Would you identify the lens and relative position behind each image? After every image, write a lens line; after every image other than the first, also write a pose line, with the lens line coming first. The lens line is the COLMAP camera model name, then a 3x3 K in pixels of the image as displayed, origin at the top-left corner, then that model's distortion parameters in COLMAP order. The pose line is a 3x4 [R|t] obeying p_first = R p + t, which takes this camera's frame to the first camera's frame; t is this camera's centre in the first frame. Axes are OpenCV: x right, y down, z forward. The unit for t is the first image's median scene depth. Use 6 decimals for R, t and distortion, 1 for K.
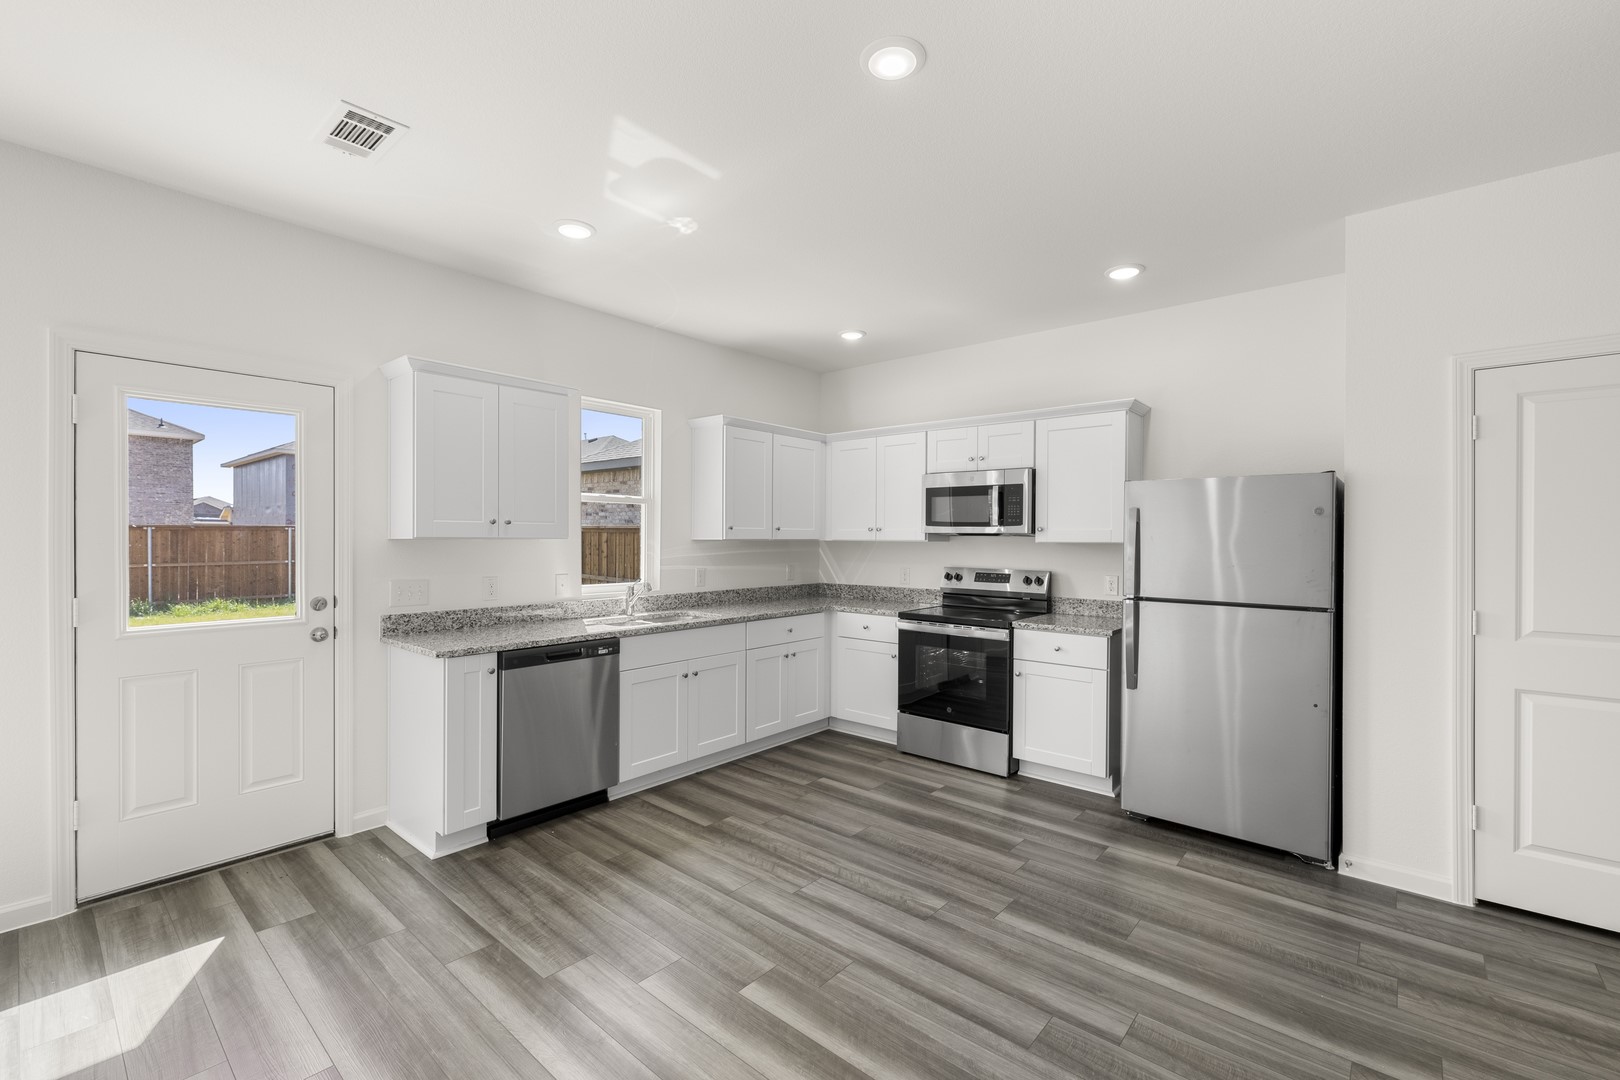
lens RADIAL K [[686.2, 0, 818.5], [0, 686.2, 541.0], [0, 0, 1]] dist [-0.000613, 0.000036]
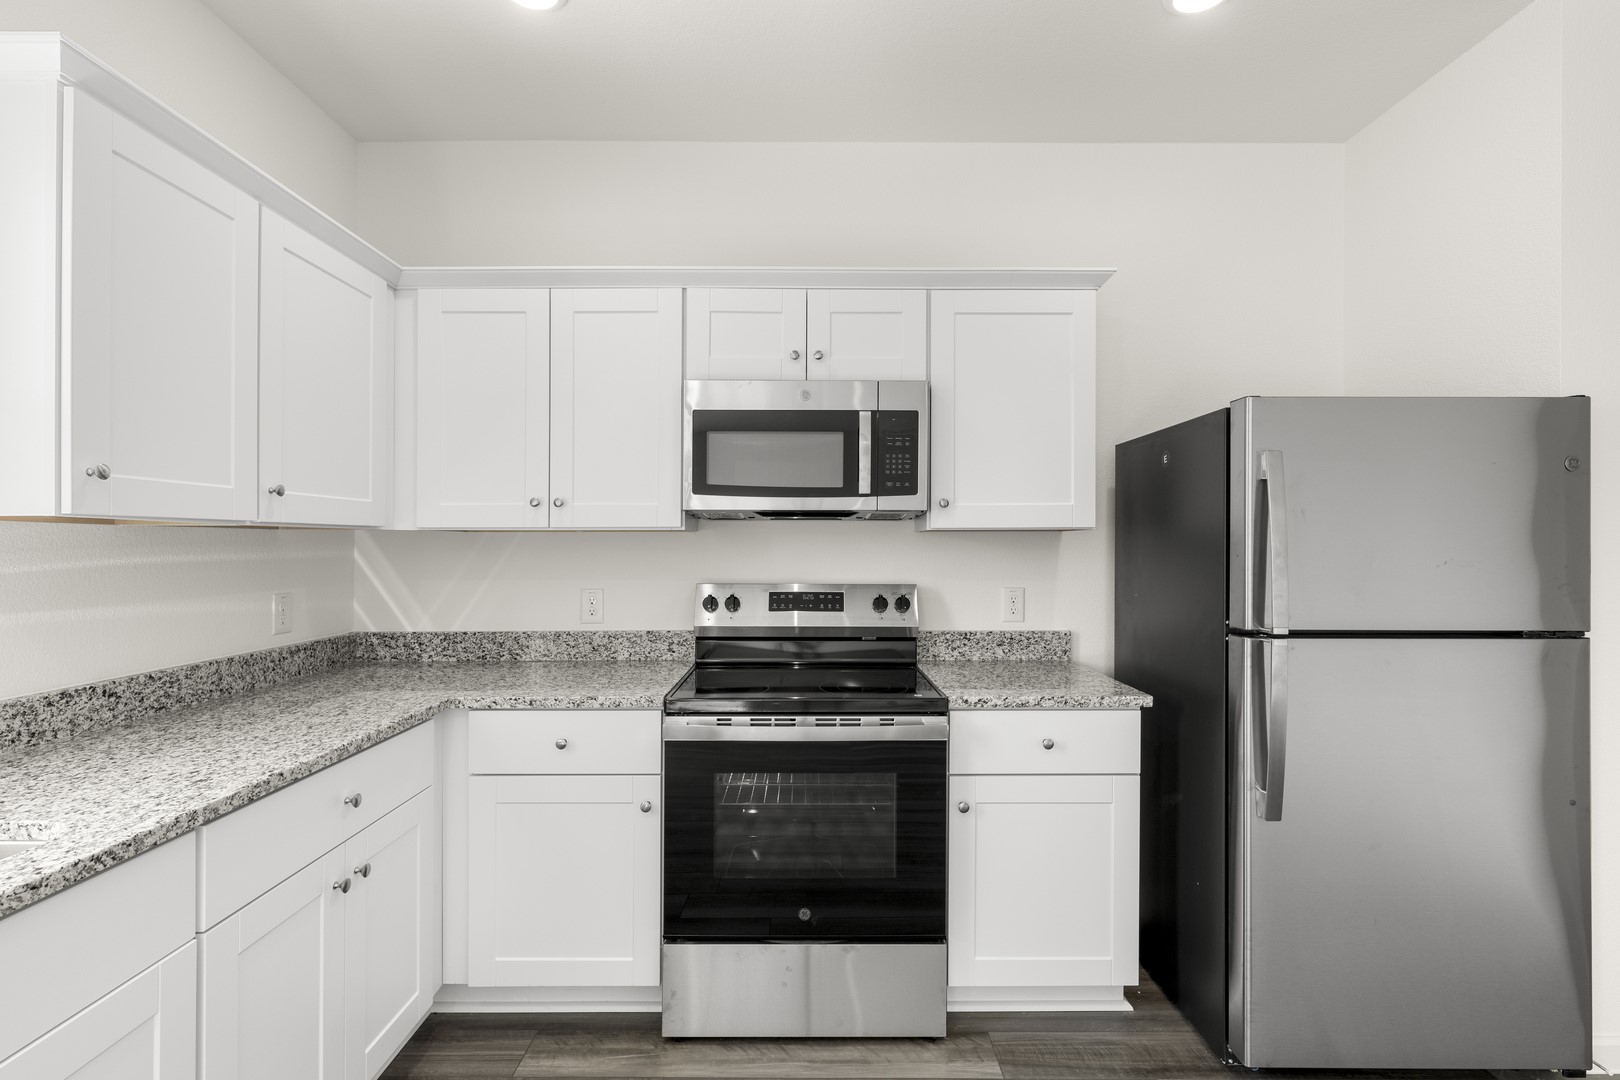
lens RADIAL K [[746.0, 0, 806.7], [0, 746.0, 545.6], [0, 0, 1]] dist [-0.001679, -0.000033]
pose [[0.762627, -0.007628, 0.646793, -0.119730], [0.008608, 0.999962, 0.001643, 0.013403], [-0.646781, 0.004315, 0.762663, 0.679681]]
